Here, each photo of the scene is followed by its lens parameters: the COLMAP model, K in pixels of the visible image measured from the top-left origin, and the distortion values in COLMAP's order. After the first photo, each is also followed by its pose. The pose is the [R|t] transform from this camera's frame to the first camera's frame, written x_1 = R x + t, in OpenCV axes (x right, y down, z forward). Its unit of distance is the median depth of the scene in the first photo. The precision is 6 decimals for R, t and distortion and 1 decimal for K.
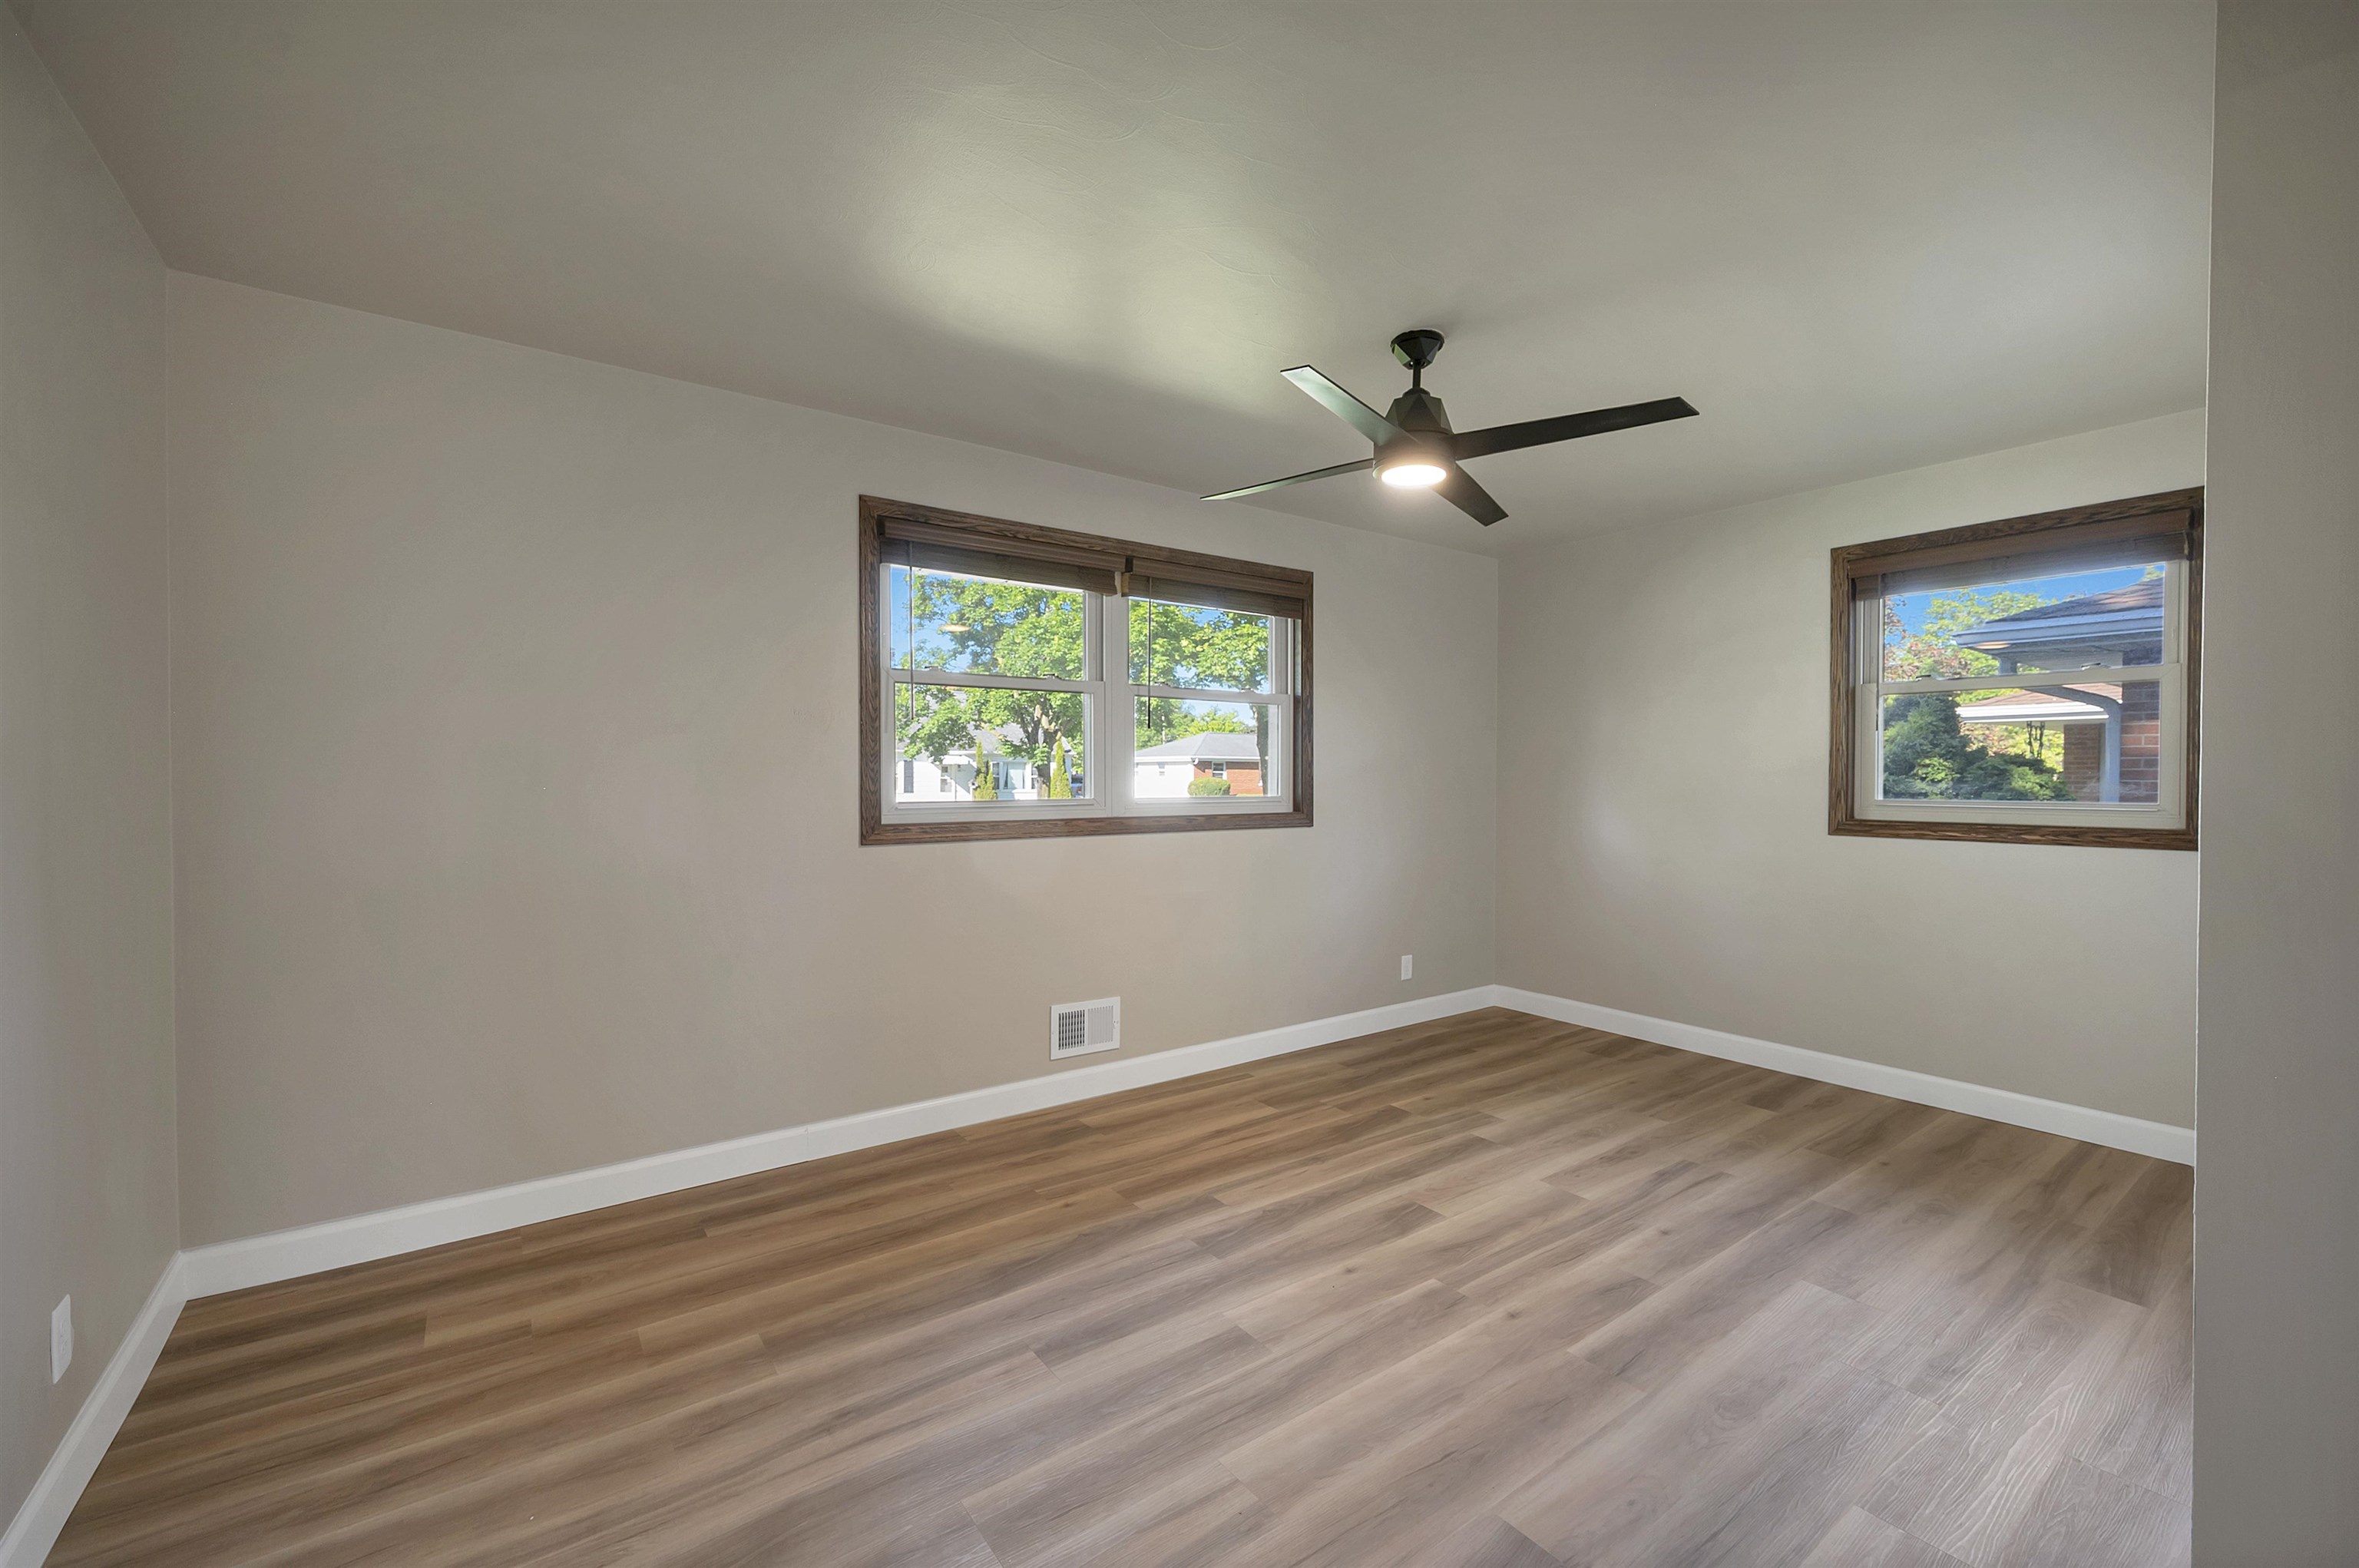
lens RADIAL K [[949.0, 0, 1187.7], [0, 949.0, 787.1], [0, 0, 1]] dist [-0.000417, -0.000155]
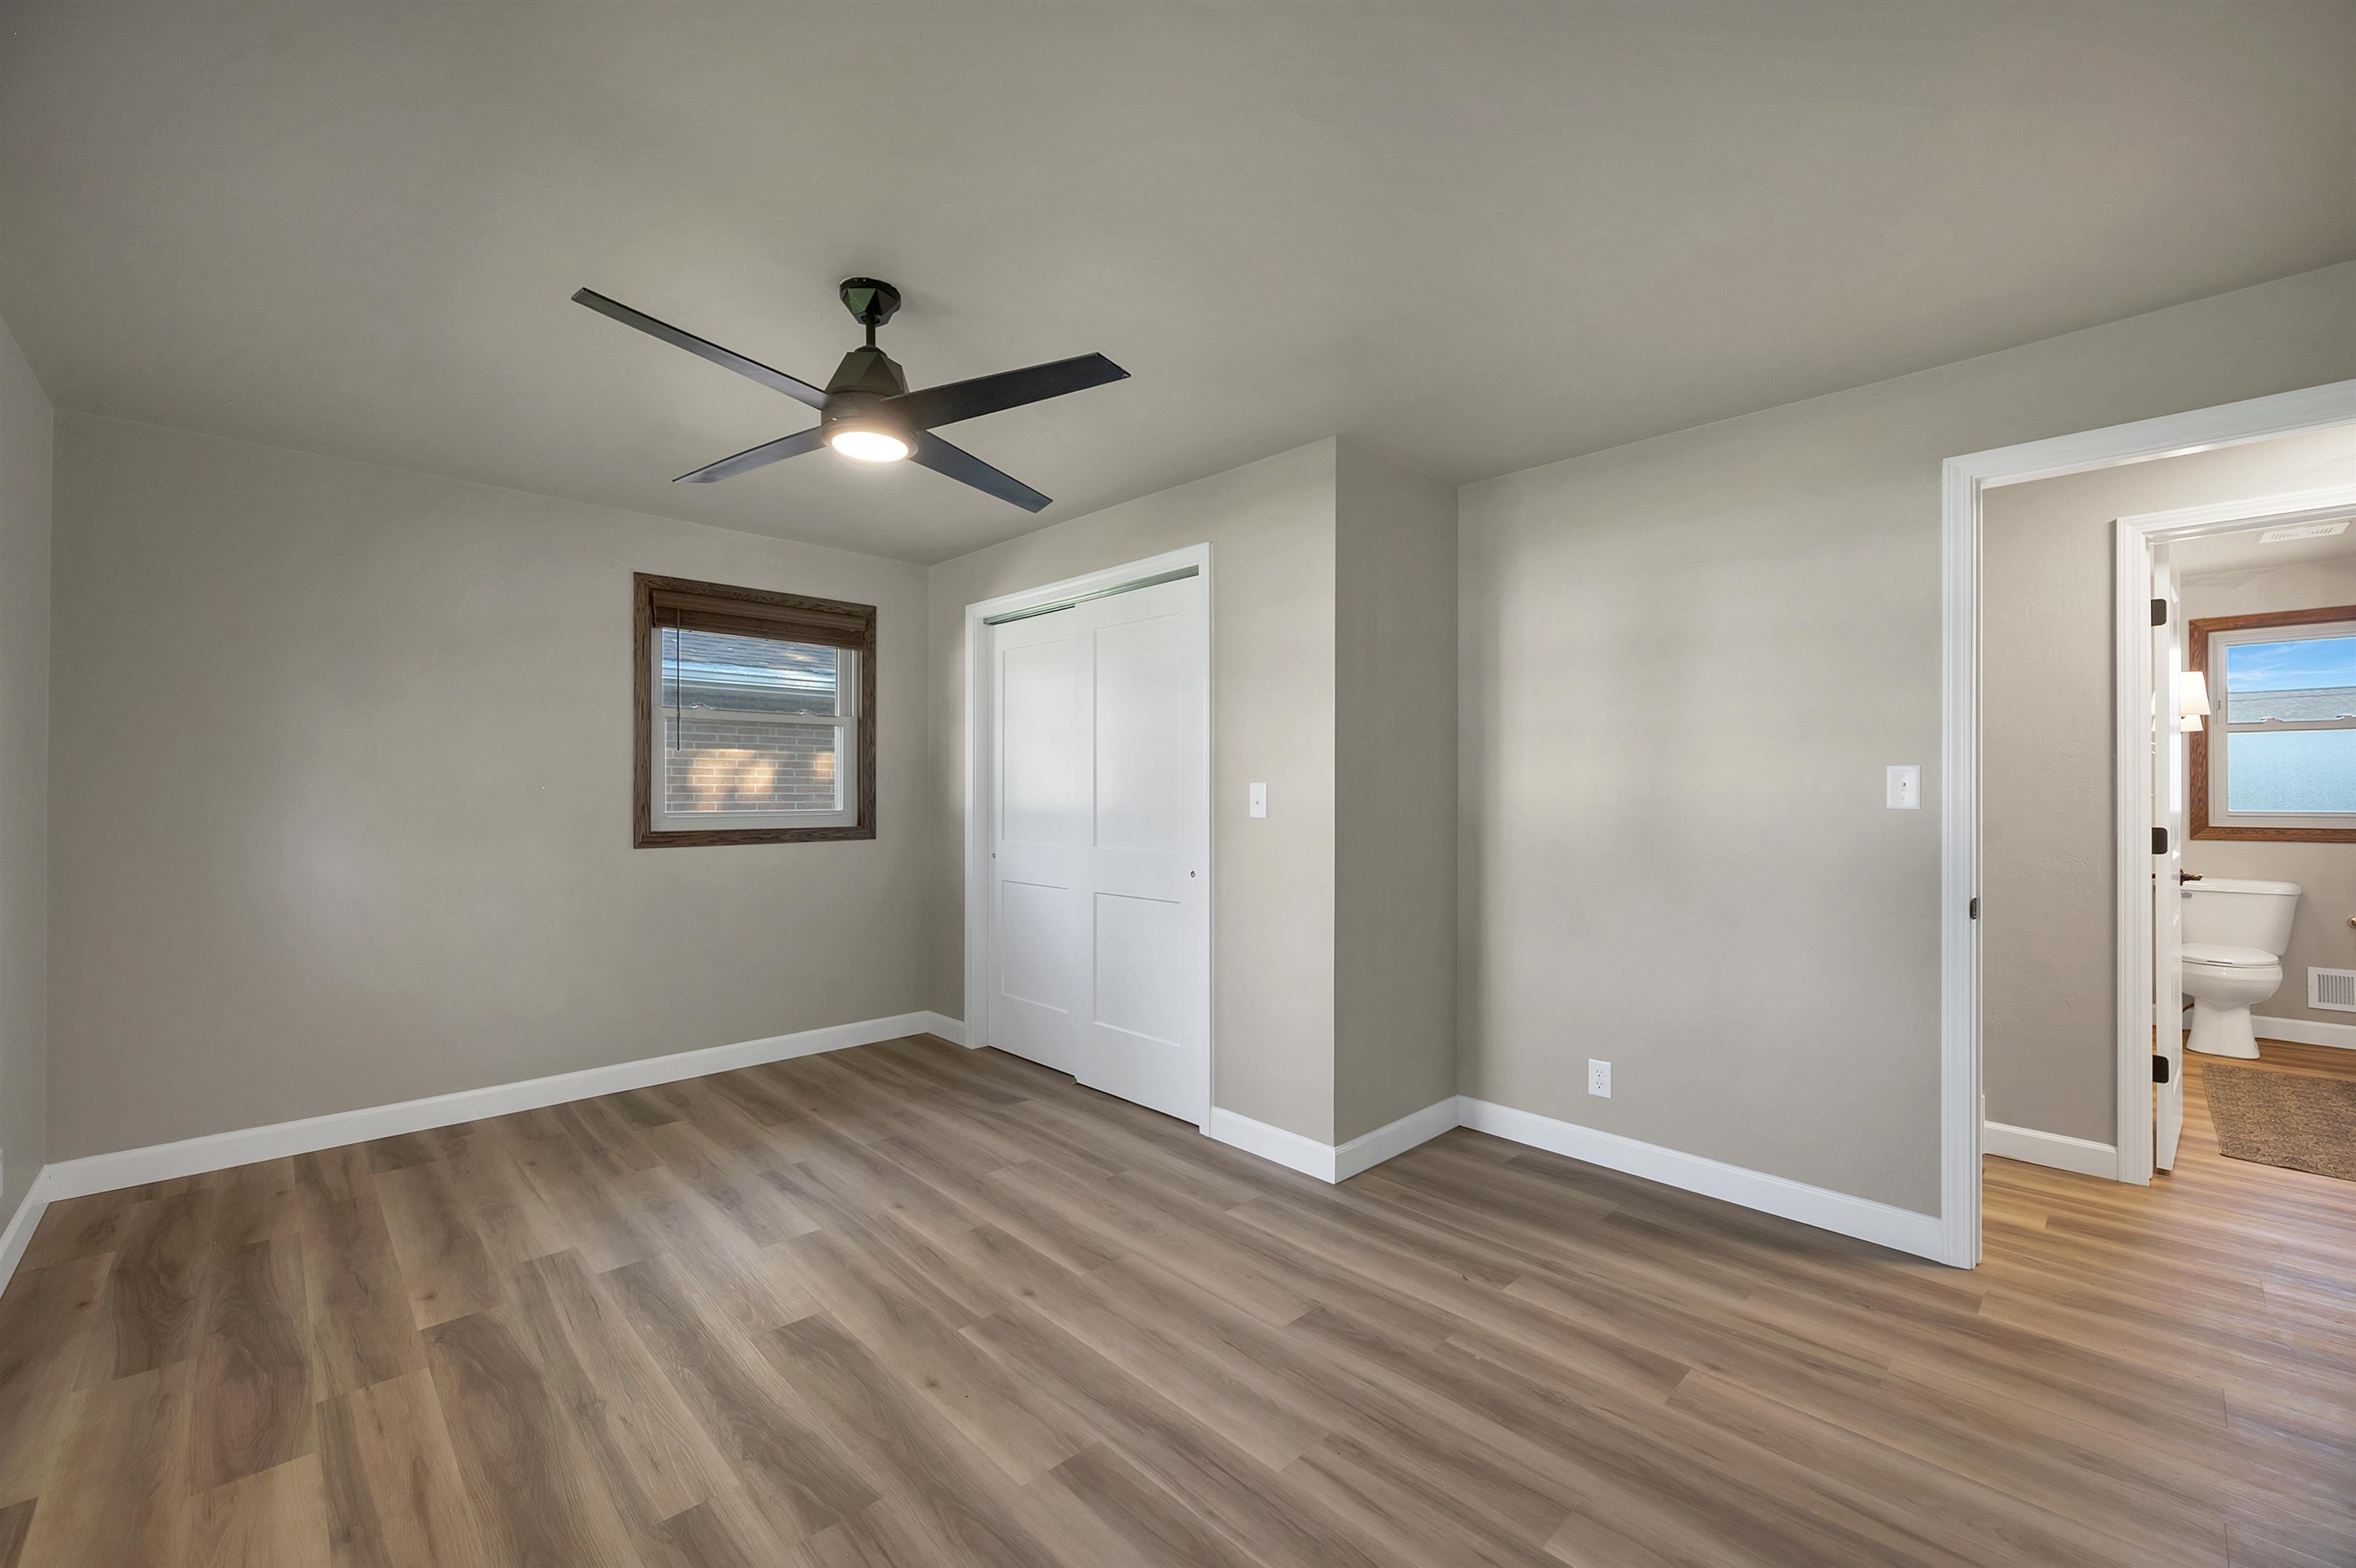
lens RADIAL K [[947.7, 0, 1186.1], [0, 947.7, 787.1], [0, 0, 1]] dist [-0.000417, -0.000155]
pose [[-0.130082, 0.000083, 0.991503, -0.489813], [0.011089, 0.999938, 0.001371, -0.012560], [-0.991441, 0.011174, -0.130075, 0.624412]]
